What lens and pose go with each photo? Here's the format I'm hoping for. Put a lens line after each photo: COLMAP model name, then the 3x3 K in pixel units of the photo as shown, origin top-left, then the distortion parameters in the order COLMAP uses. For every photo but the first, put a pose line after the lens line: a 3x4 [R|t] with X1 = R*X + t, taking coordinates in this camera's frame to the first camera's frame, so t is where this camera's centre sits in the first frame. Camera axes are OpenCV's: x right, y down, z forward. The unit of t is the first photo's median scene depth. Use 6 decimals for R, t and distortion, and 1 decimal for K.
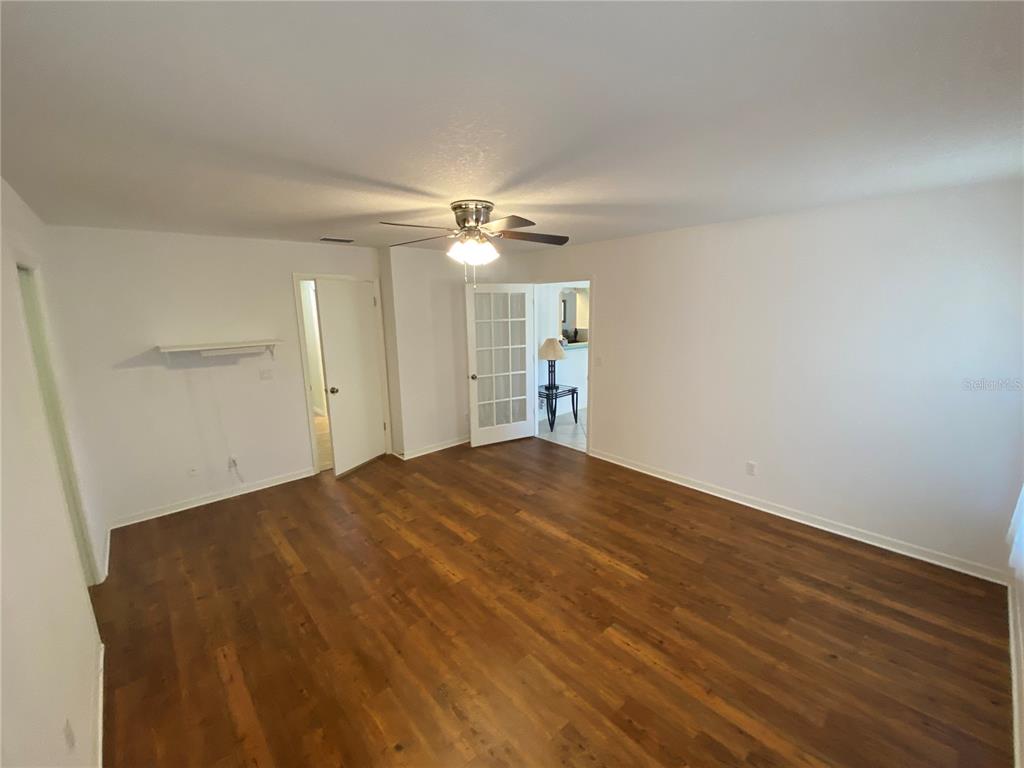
lens RADIAL K [[414.0, 0, 508.4], [0, 414.0, 382.4], [0, 0, 1]] dist [0.046687, -0.039512]
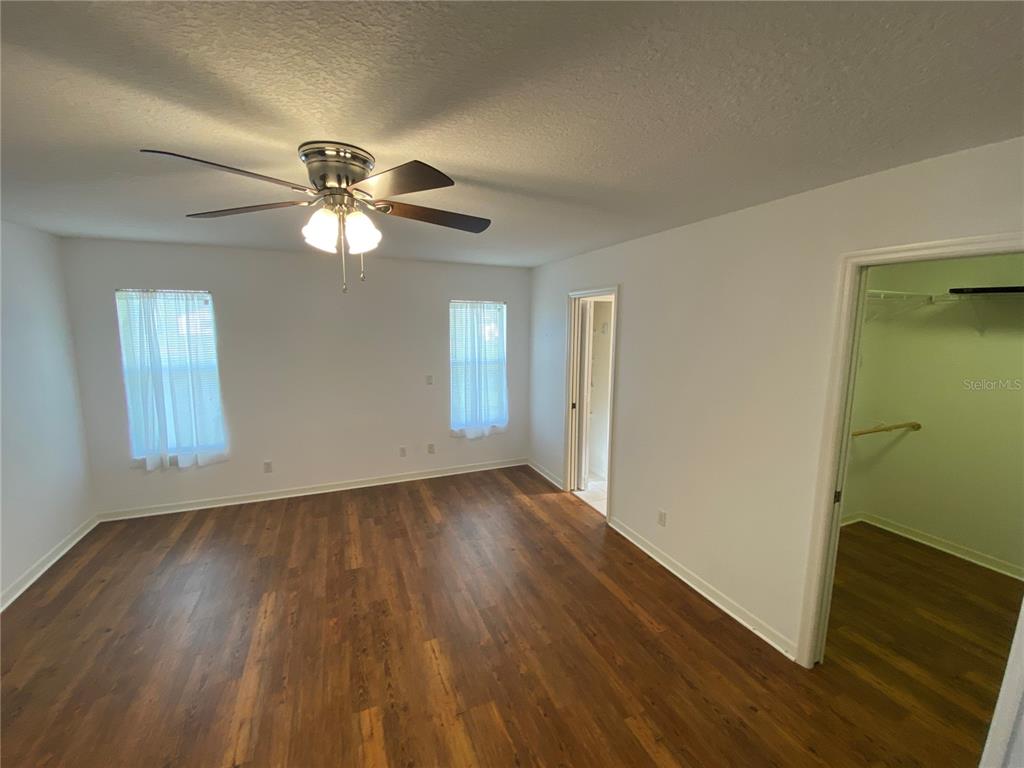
lens RADIAL K [[414.0, 0, 508.4], [0, 414.0, 382.4], [0, 0, 1]] dist [0.046687, -0.039512]
pose [[-0.943640, -0.032666, 0.329358, -0.586232], [0.073233, 0.949845, 0.304026, -0.304942], [-0.322770, 0.311011, -0.893919, 1.715007]]
